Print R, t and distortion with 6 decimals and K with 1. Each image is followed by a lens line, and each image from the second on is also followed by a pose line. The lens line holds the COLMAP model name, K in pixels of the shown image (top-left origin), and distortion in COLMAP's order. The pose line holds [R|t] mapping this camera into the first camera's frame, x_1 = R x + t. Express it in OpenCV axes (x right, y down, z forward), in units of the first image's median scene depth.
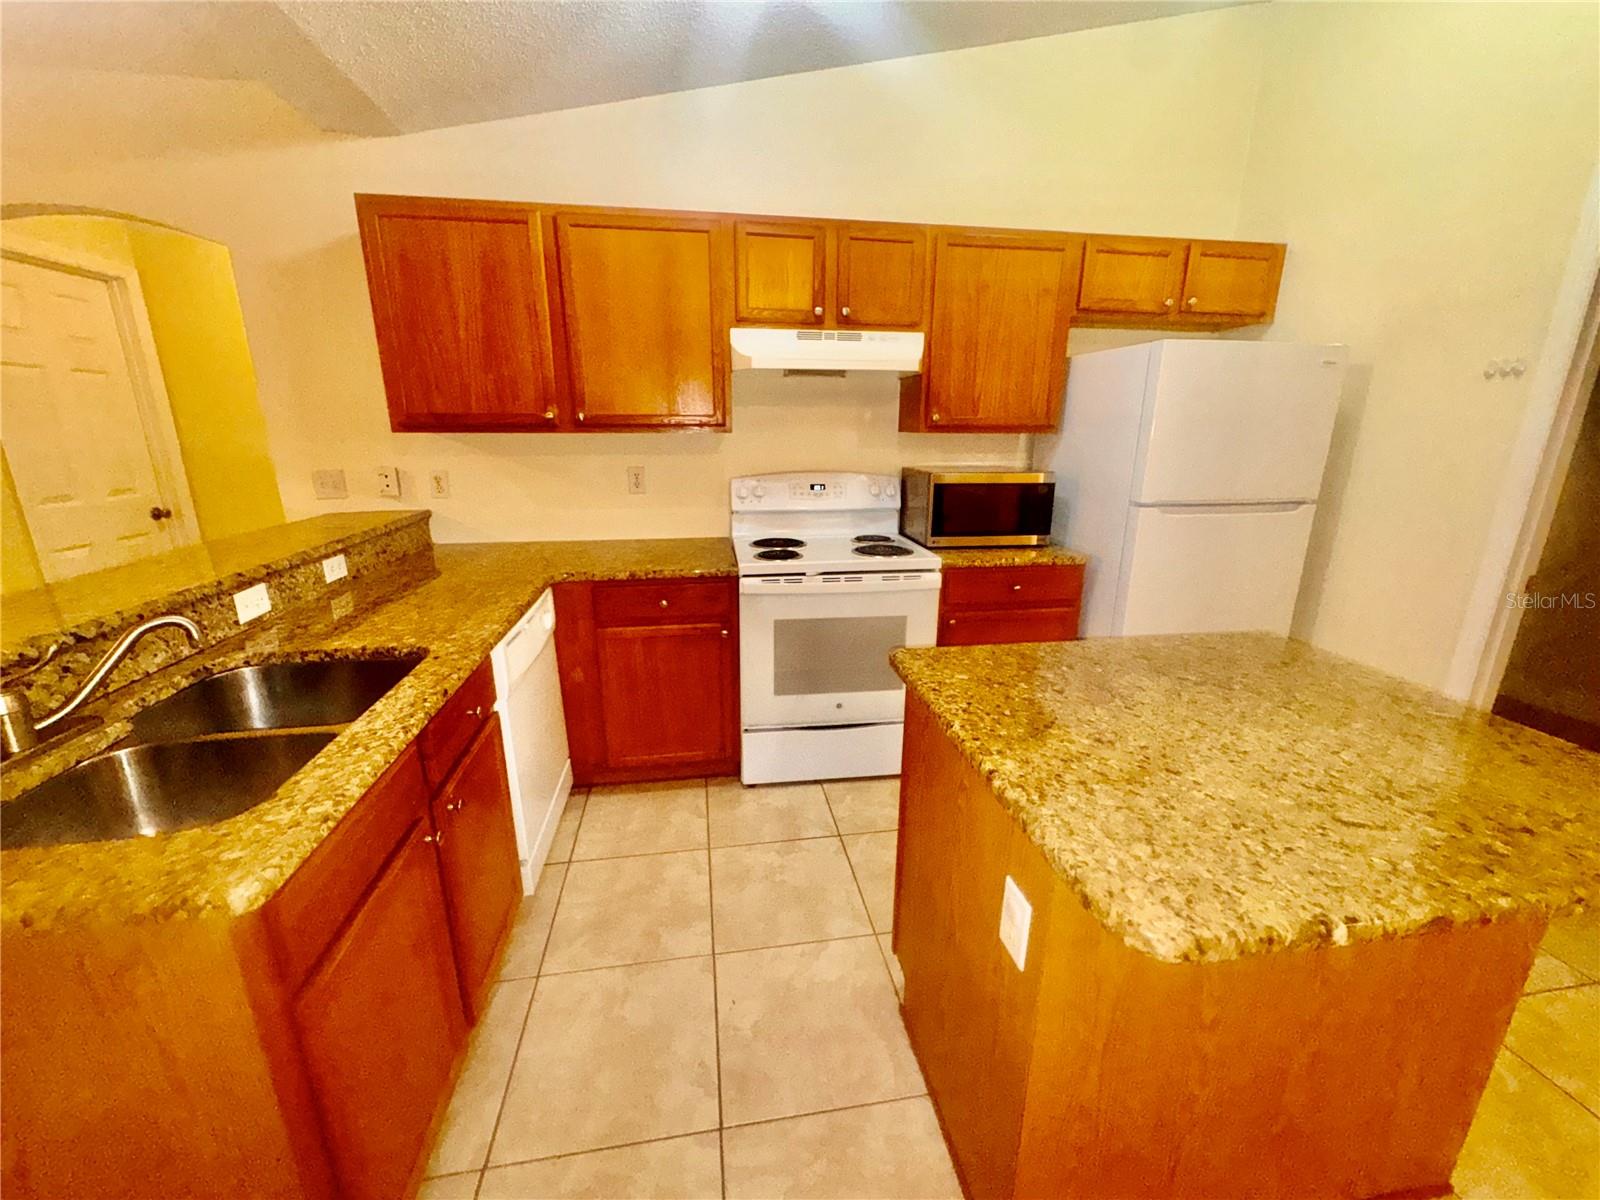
lens RADIAL K [[638.5, 0, 798.7], [0, 638.5, 596.5], [0, 0, 1]] dist [-0.004943, 0.000937]
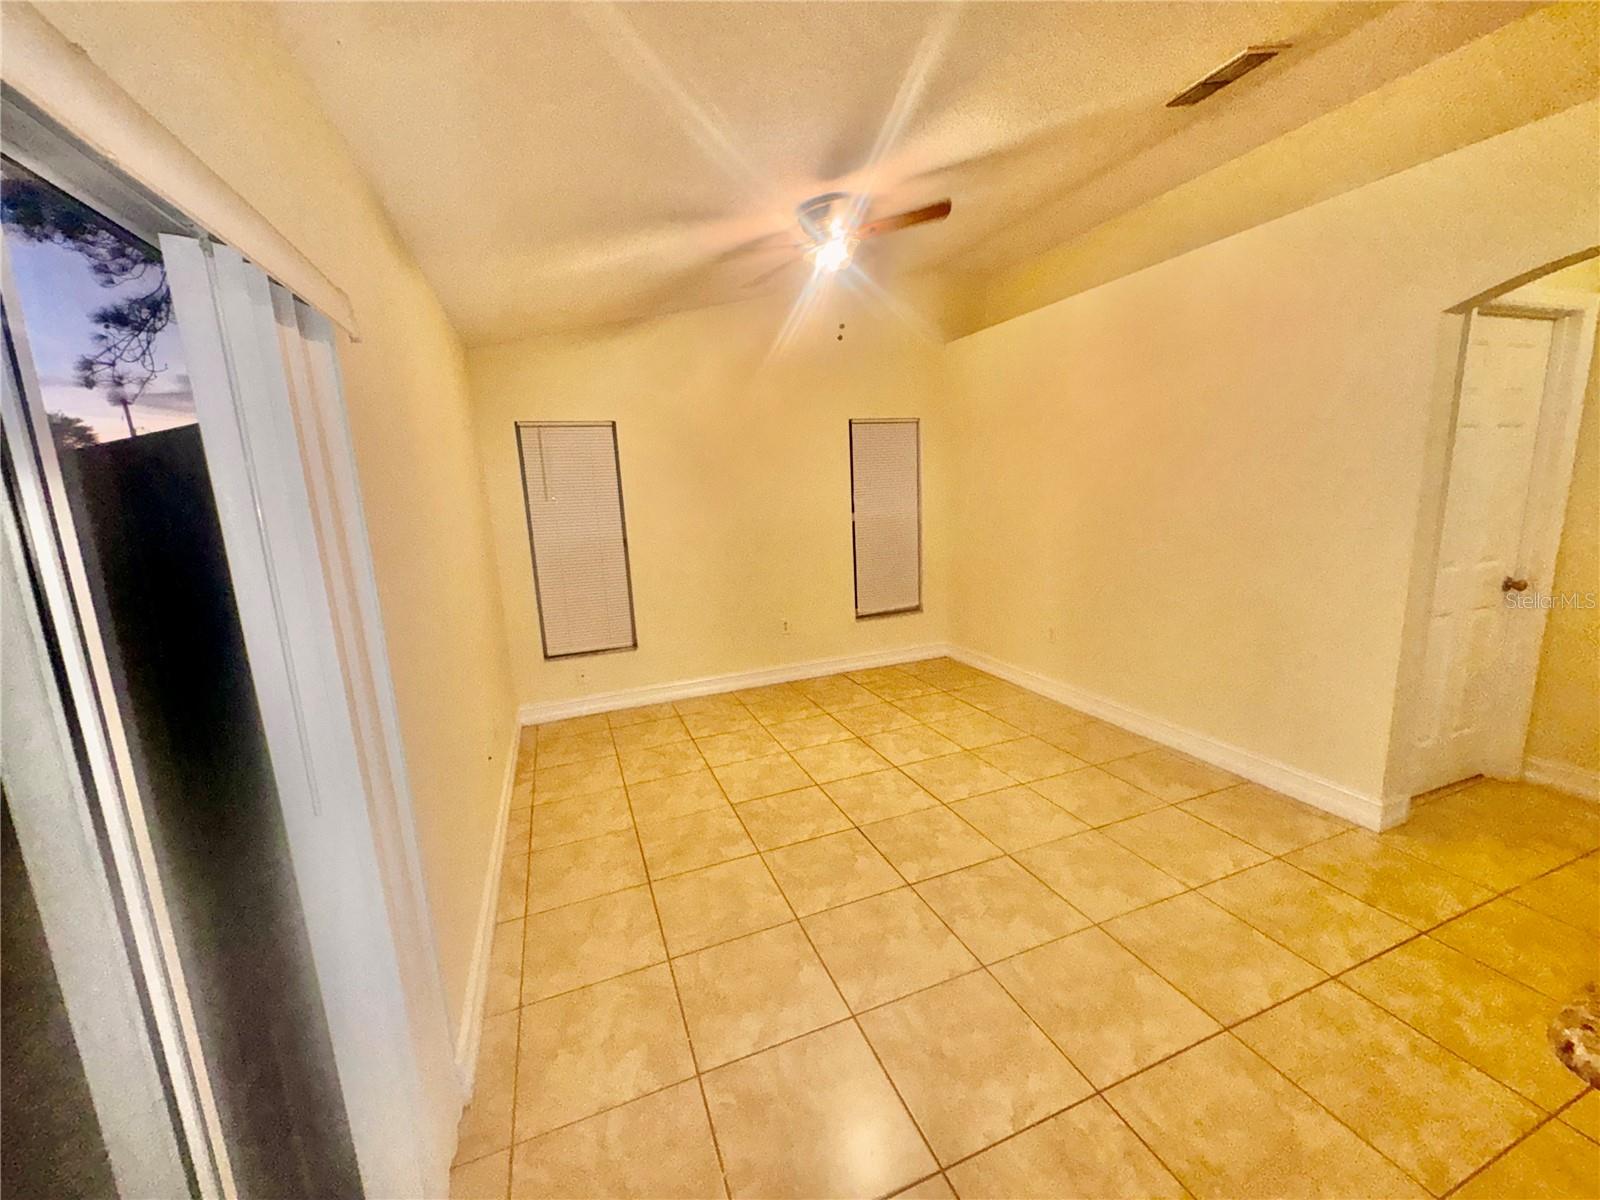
lens RADIAL K [[638.5, 0, 802.8], [0, 638.5, 598.9], [0, 0, 1]] dist [-0.004943, 0.000937]
pose [[0.202529, 0.165385, -0.965210, -0.508048], [-0.207242, 0.970550, 0.122814, -0.027478], [0.957096, 0.175159, 0.230840, -0.140983]]
